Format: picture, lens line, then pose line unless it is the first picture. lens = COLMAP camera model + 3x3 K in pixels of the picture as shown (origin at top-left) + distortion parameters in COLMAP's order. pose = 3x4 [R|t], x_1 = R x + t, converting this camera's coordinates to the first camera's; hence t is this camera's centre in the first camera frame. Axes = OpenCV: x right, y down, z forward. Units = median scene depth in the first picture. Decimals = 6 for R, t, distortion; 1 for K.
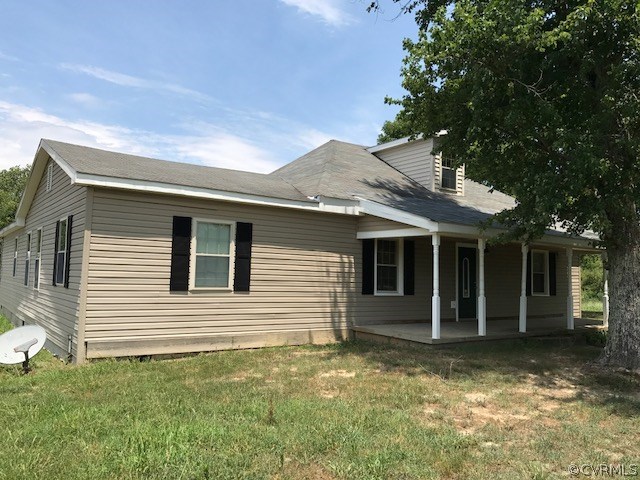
lens RADIAL K [[524.9, 0, 319.7], [0, 524.9, 238.4], [0, 0, 1]] dist [0.050138, -0.060331]
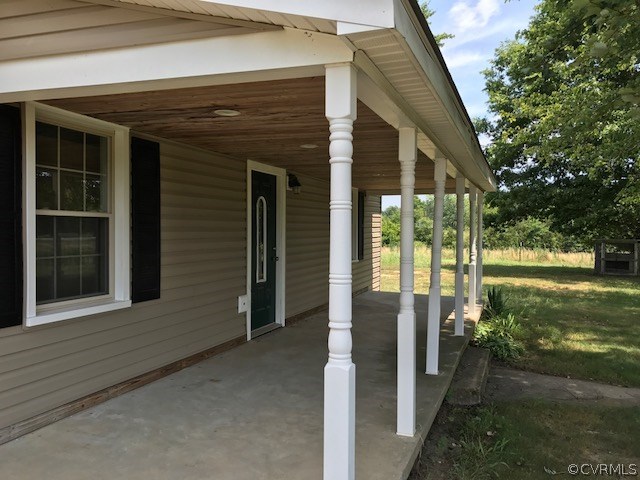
lens RADIAL K [[524.9, 0, 318.6], [0, 524.9, 238.4], [0, 0, 1]] dist [0.050138, -0.060331]
pose [[0.834356, -0.023227, 0.550737, 0.088106], [-0.035291, 0.994811, 0.095421, 0.035823], [-0.550096, -0.099051, 0.829207, 0.762869]]
